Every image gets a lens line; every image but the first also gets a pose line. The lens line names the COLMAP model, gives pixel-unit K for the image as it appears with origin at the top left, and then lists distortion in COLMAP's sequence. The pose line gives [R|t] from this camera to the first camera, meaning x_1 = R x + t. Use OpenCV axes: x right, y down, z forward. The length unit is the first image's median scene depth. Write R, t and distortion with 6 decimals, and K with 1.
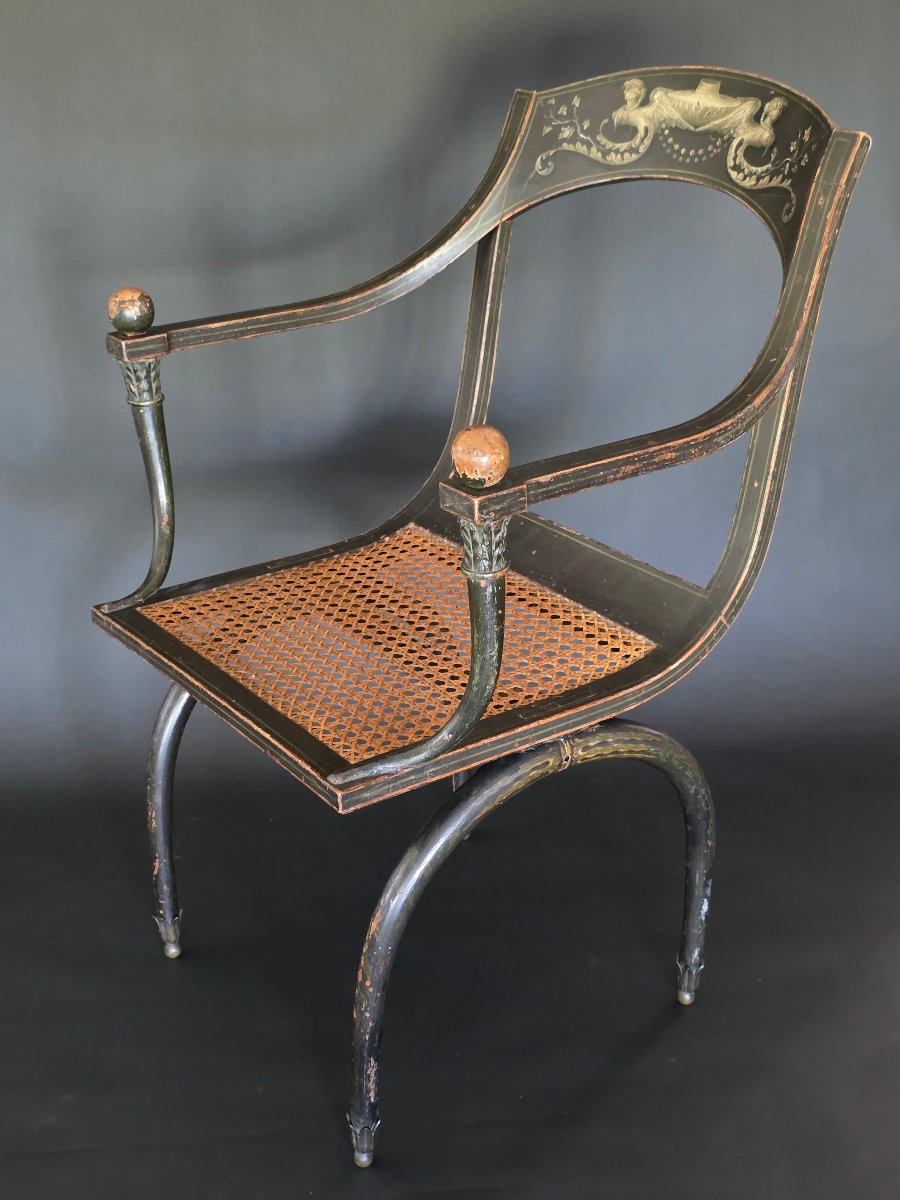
lens RADIAL K [[1599.1, 0, 431.0], [0, 1599.1, 604.0], [0, 0, 1]] dist [0.075103, 0.000000]
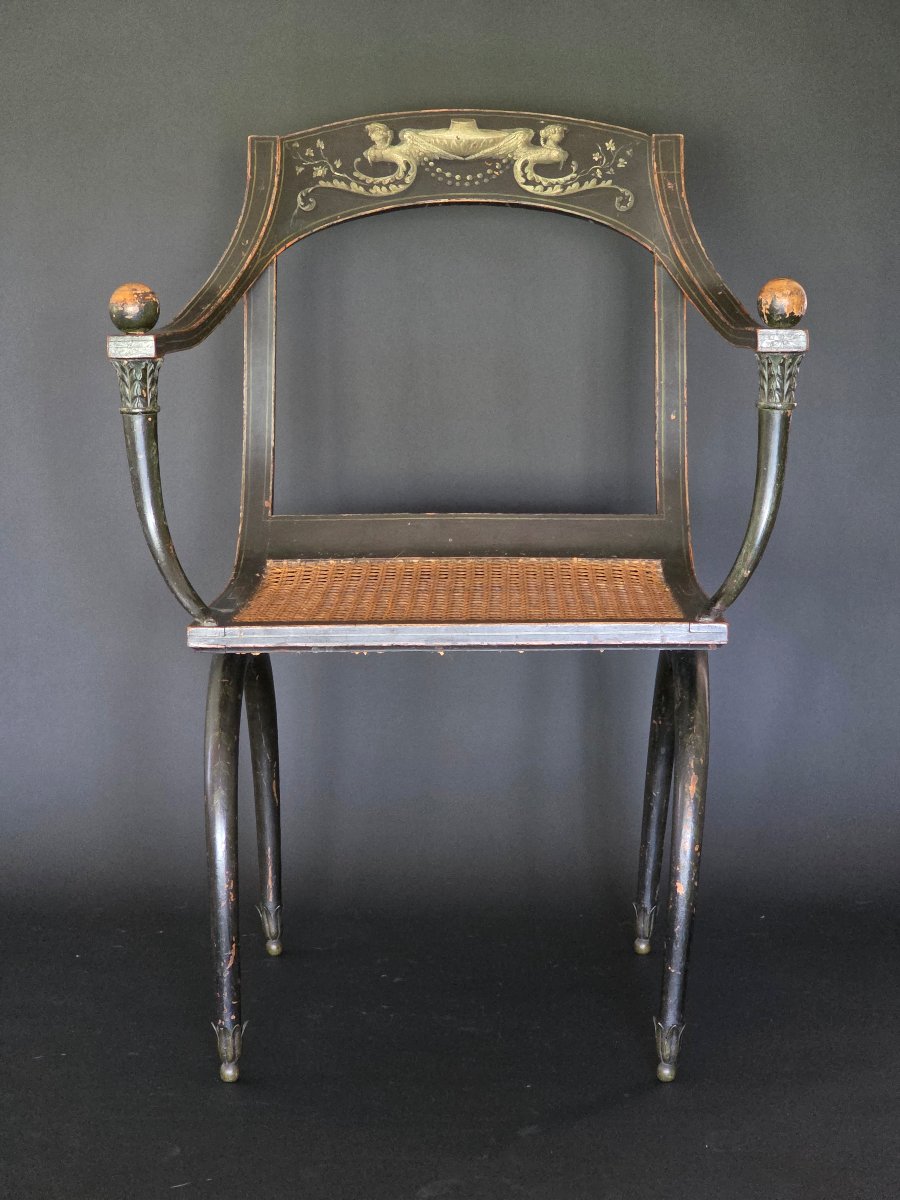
lens RADIAL K [[2298.6, 0, 439.0], [0, 2298.6, 609.7], [0, 0, 1]] dist [-0.010108, 0.000000]
pose [[0.608243, -0.089768, 0.788658, -1.147326], [0.314868, 0.939353, -0.135918, 0.214422], [-0.728628, 0.330994, 0.599620, 0.159348]]
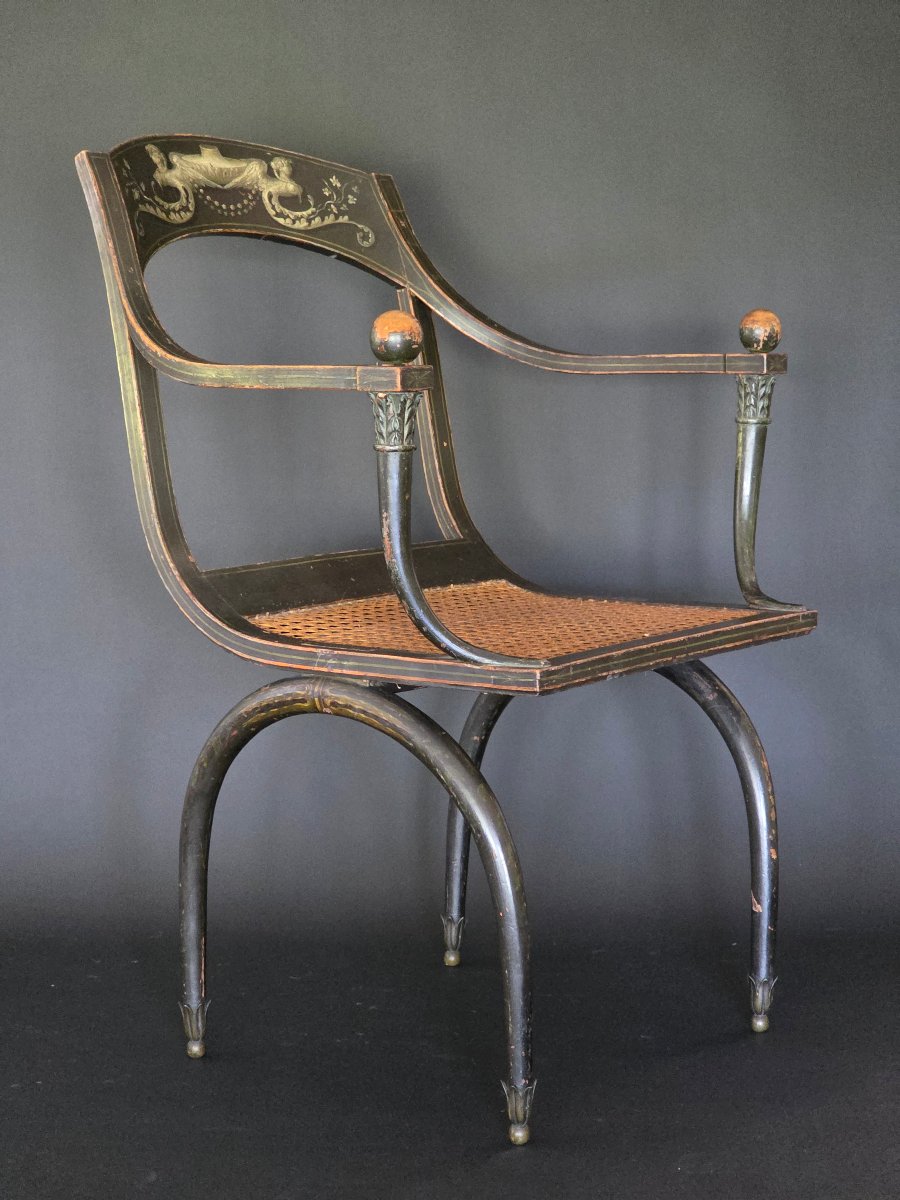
lens RADIAL K [[2298.6, 0, 450.8], [0, 2298.6, 608.6], [0, 0, 1]] dist [-0.010108, 0.000000]
pose [[-0.276207, -0.088383, 0.957026, -1.381619], [0.406781, 0.891425, 0.199726, -0.290894], [-0.870769, 0.444465, -0.210266, 1.327211]]
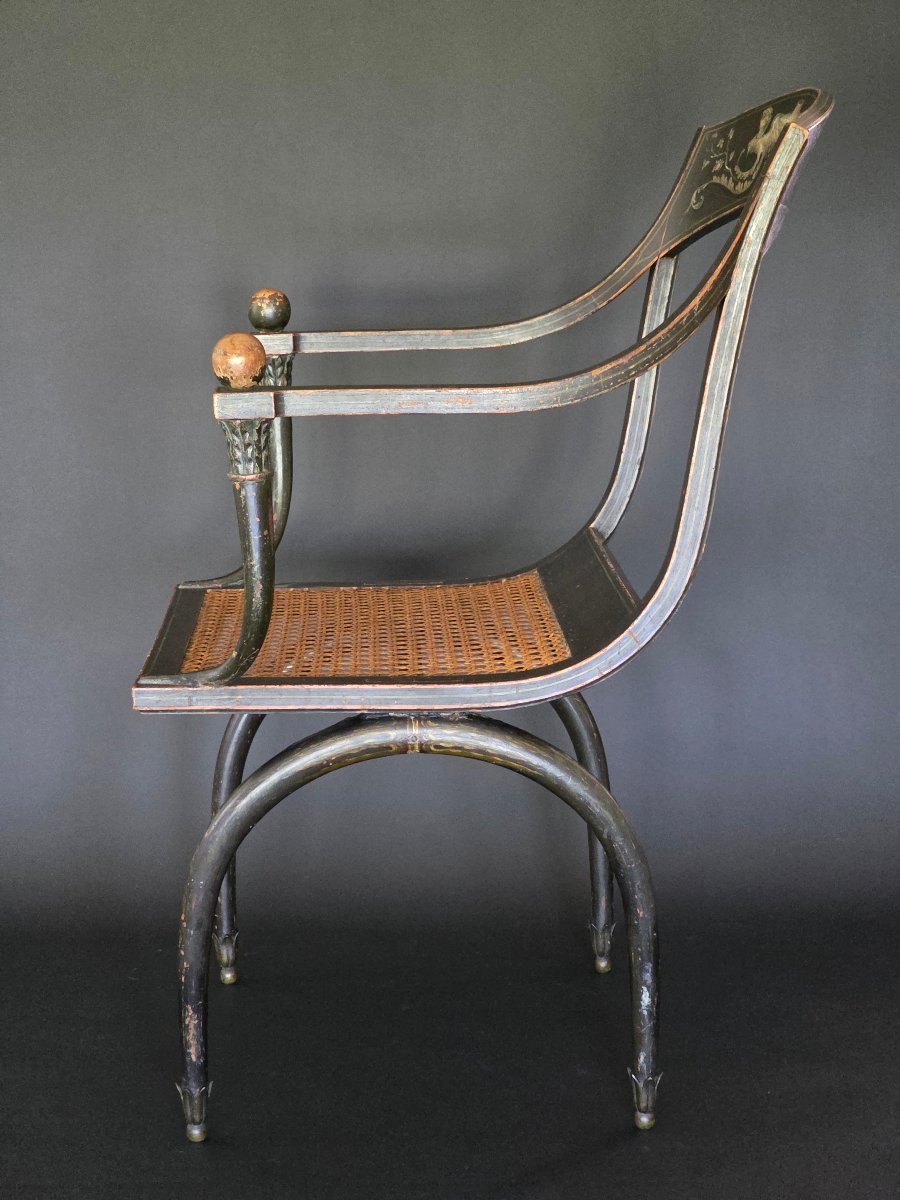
lens RADIAL K [[2298.6, 0, 484.9], [0, 2298.6, 636.0], [0, 0, 1]] dist [-0.010108, 0.000000]
pose [[0.845100, 0.122869, -0.520297, 0.751124], [-0.222439, 0.965801, -0.133225, 0.192754], [0.486134, 0.228323, 0.843529, -0.137924]]
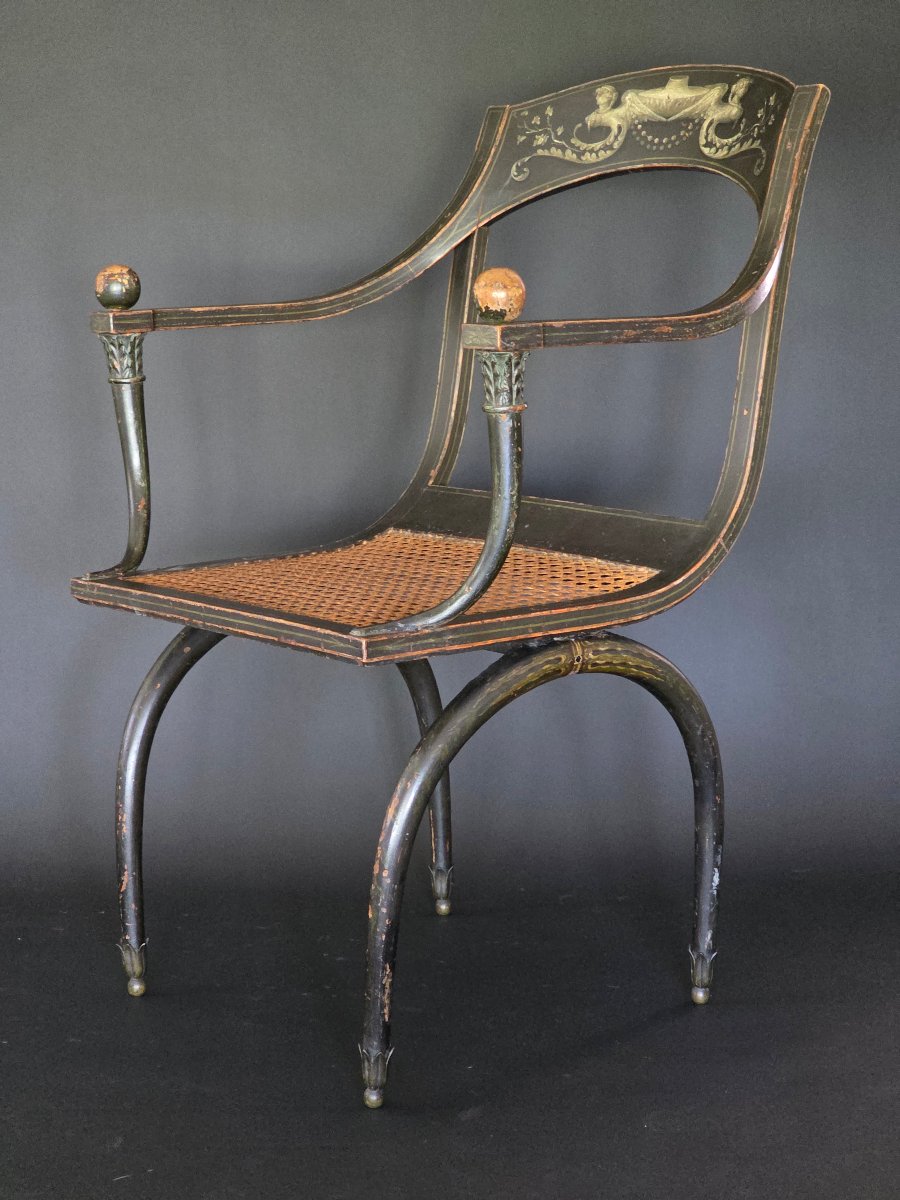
lens RADIAL K [[2298.6, 0, 428.2], [0, 2298.6, 641.9], [0, 0, 1]] dist [-0.010108, 0.000000]
pose [[0.997475, -0.008216, 0.070536, -0.099539], [0.024522, 0.972035, -0.233553, 0.382819], [-0.066644, 0.234693, 0.969782, -0.358840]]
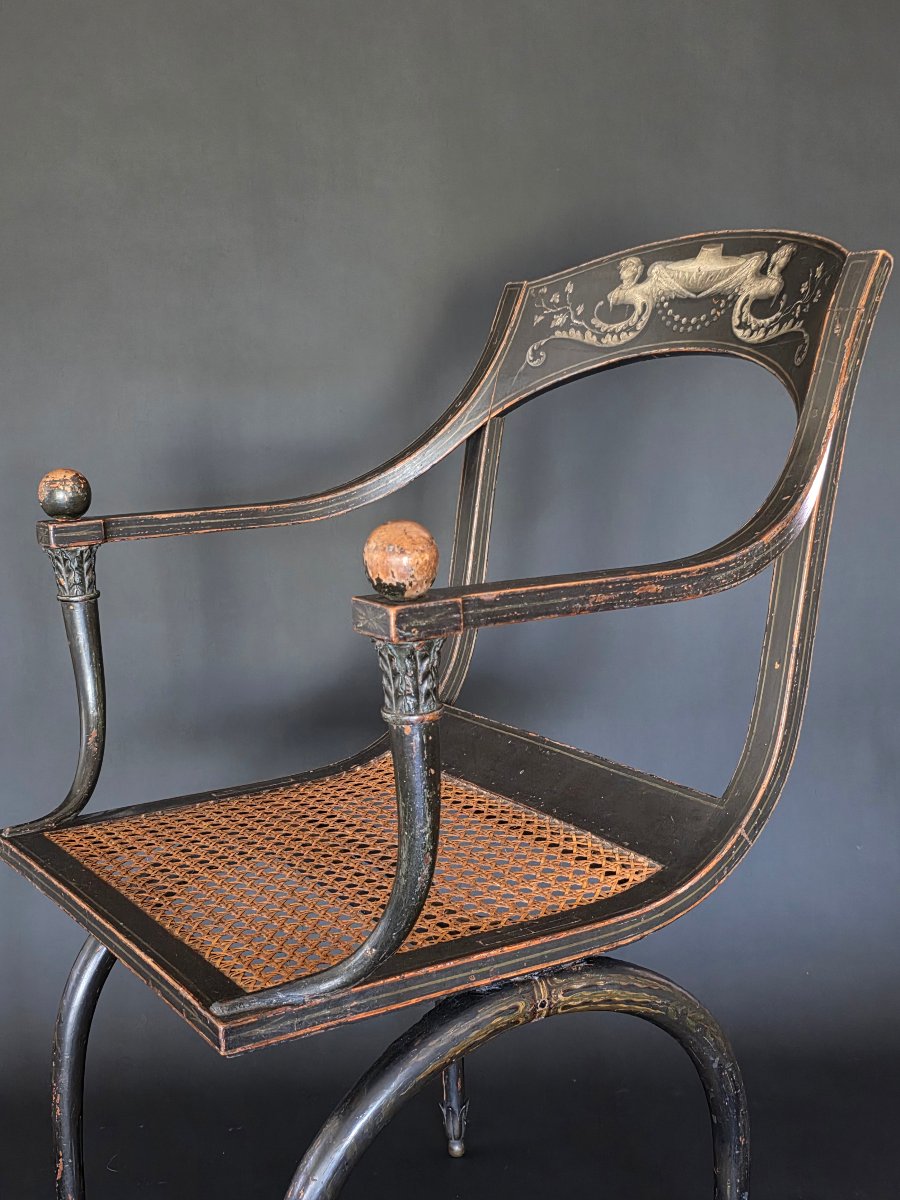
lens RADIAL K [[1505.0, 0, 443.8], [0, 1505.0, 608.5], [0, 0, 1]] dist [0.100920, 0.000000]
pose [[0.998785, 0.002940, -0.049188, 0.066045], [-0.014902, 0.969496, -0.244653, 0.083034], [0.046968, 0.245088, 0.968362, 0.222004]]
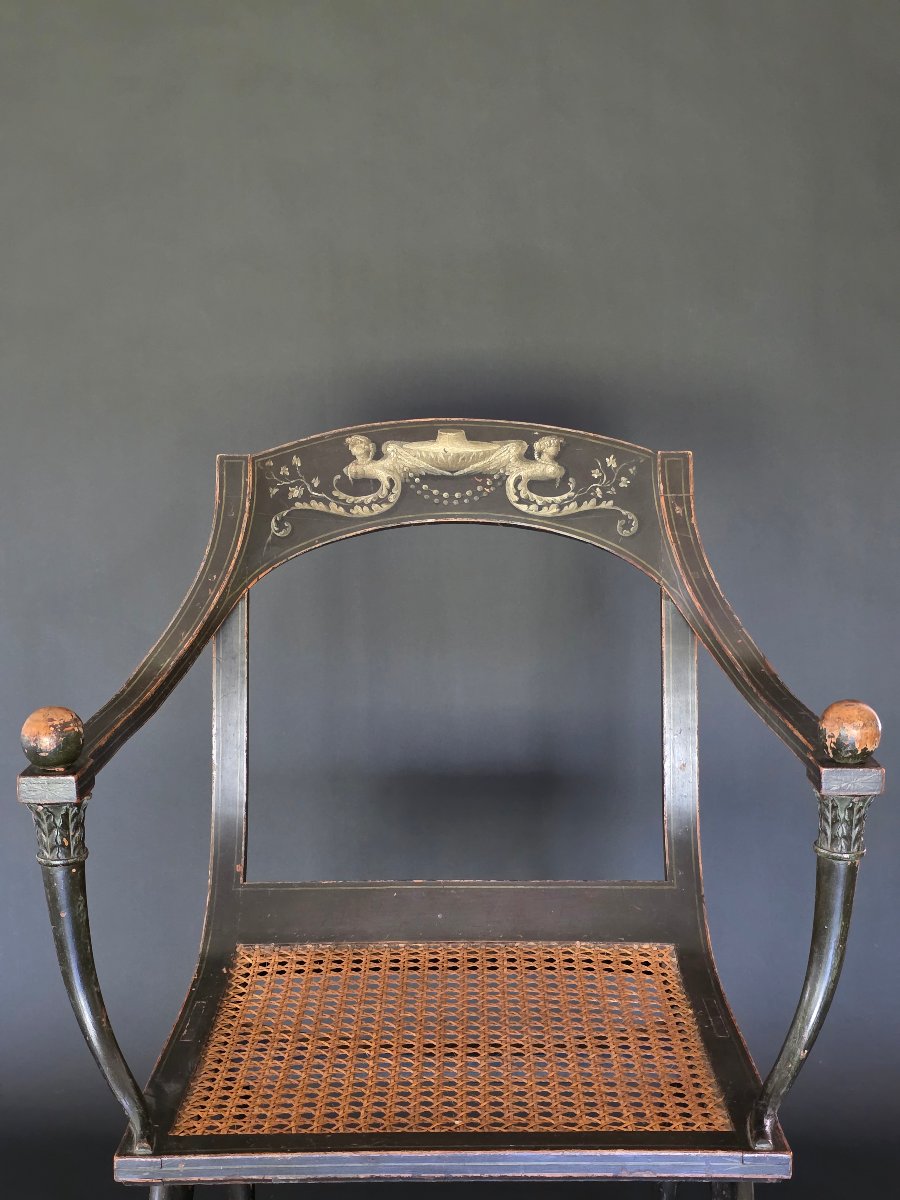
lens RADIAL K [[1599.1, 0, 439.6], [0, 1599.1, 597.2], [0, 0, 1]] dist [0.075103, 0.000000]
pose [[0.600999, -0.102540, 0.792645, -0.673707], [0.322286, 0.938625, -0.122939, -0.096489], [-0.731391, 0.329345, 0.597160, 0.420111]]
